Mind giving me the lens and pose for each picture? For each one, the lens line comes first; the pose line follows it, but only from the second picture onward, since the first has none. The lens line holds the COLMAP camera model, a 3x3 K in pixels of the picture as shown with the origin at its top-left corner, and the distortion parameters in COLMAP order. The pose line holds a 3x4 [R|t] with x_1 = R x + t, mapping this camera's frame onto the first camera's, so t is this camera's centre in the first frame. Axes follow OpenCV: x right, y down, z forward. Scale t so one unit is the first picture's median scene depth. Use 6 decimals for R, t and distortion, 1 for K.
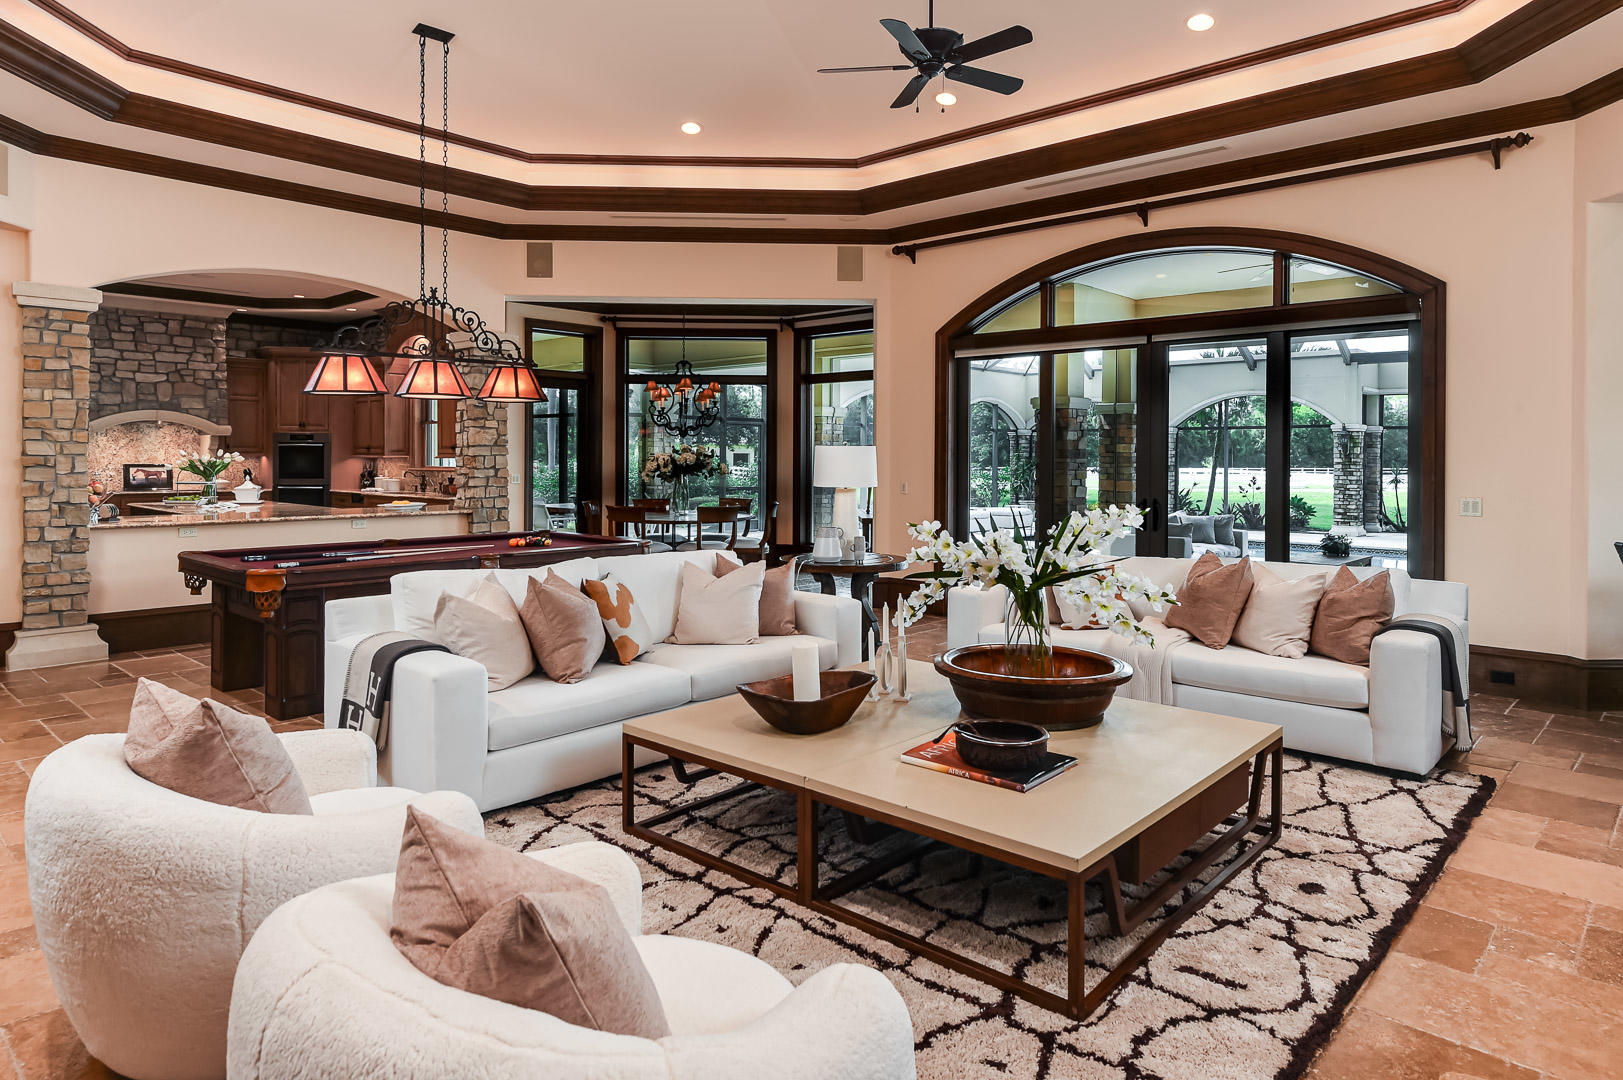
lens RADIAL K [[978.7, 0, 814.7], [0, 978.7, 467.7], [0, 0, 1]] dist [-0.000366, -0.000094]
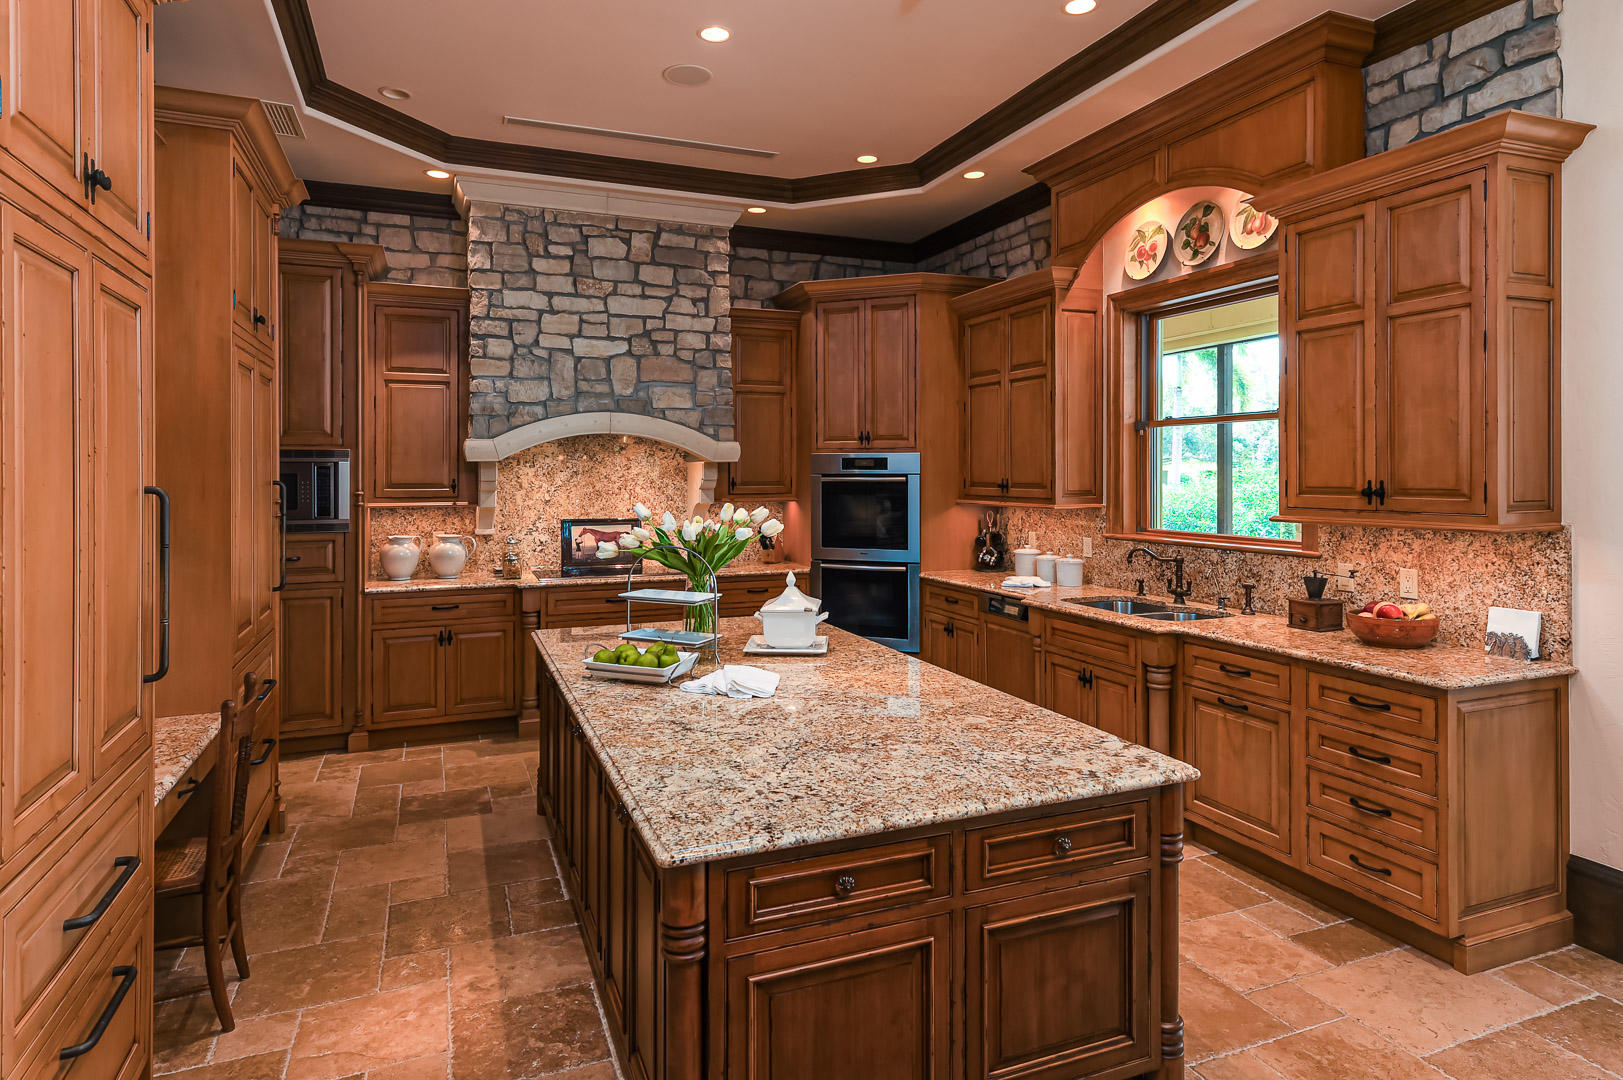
lens RADIAL K [[900.4, 0, 788.5], [0, 900.4, 475.2], [0, 0, 1]] dist [-0.001452, -0.000125]
pose [[0.896745, -0.004911, -0.442520, -0.382648], [0.001760, 0.999970, -0.007531, -0.023329], [0.442544, 0.005975, 0.896727, 0.619084]]
